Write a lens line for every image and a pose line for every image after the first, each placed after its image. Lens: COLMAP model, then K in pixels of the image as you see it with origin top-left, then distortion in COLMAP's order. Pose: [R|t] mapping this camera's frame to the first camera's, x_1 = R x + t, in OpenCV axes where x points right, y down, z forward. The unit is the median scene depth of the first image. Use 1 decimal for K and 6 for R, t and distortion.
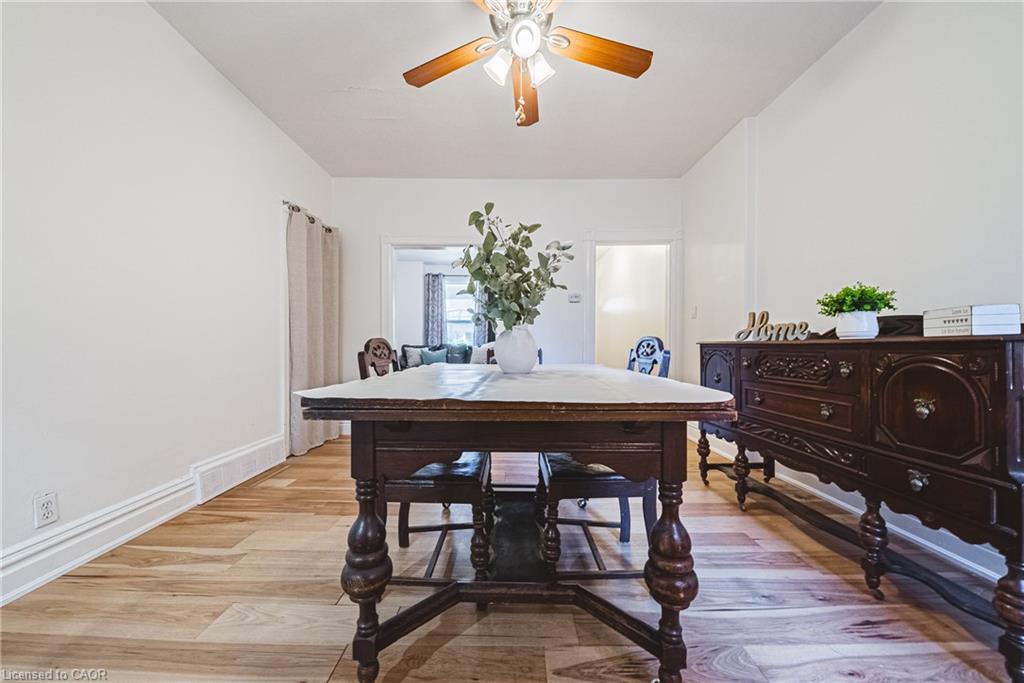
lens RADIAL K [[360.5, 0, 512.0], [0, 360.5, 341.5], [0, 0, 1]] dist [-0.012595, -0.000364]
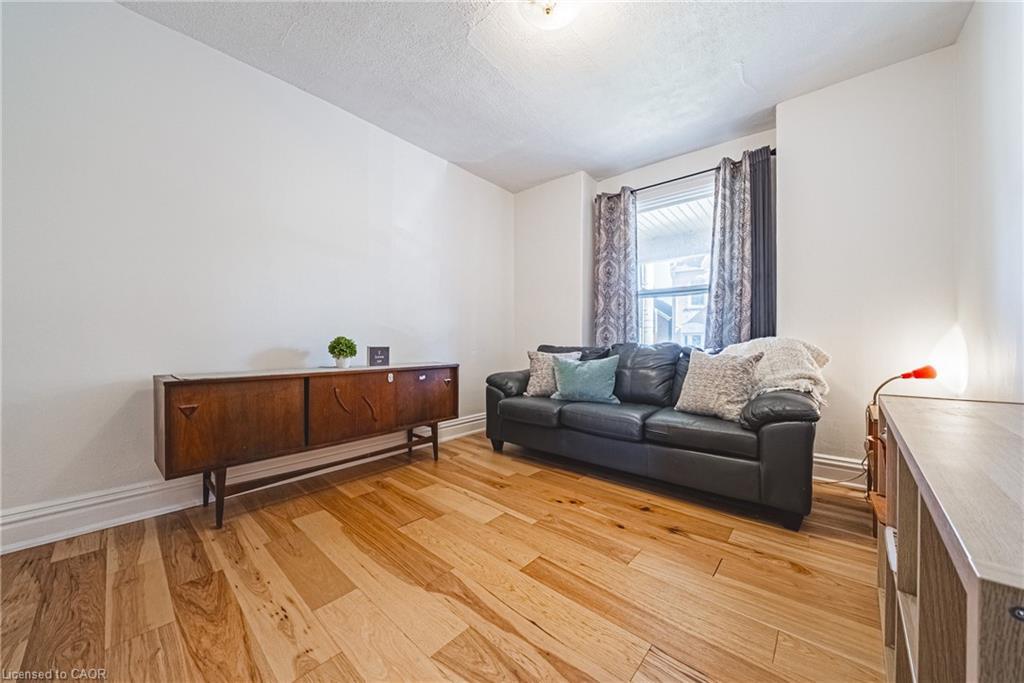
lens RADIAL K [[360.5, 0, 512.0], [0, 360.5, 341.5], [0, 0, 1]] dist [-0.012595, -0.000364]
pose [[0.756356, -0.001762, -0.654158, -0.039223], [0.009864, 0.999913, 0.008711, -0.003184], [0.654086, -0.013041, 0.756308, 2.764433]]
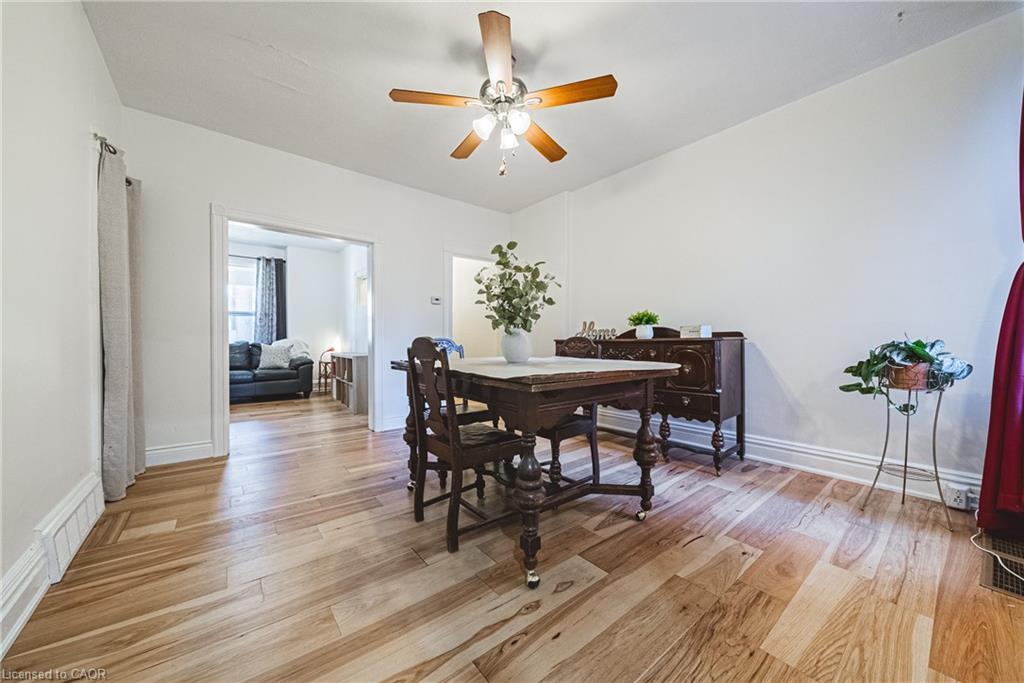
lens RADIAL K [[360.5, 0, 512.0], [0, 360.5, 341.5], [0, 0, 1]] dist [-0.012595, -0.000364]
pose [[0.774688, -0.001639, 0.632342, -0.823608], [-0.003035, 0.999975, 0.006310, -0.001798], [-0.632337, -0.006807, 0.774664, -0.060631]]
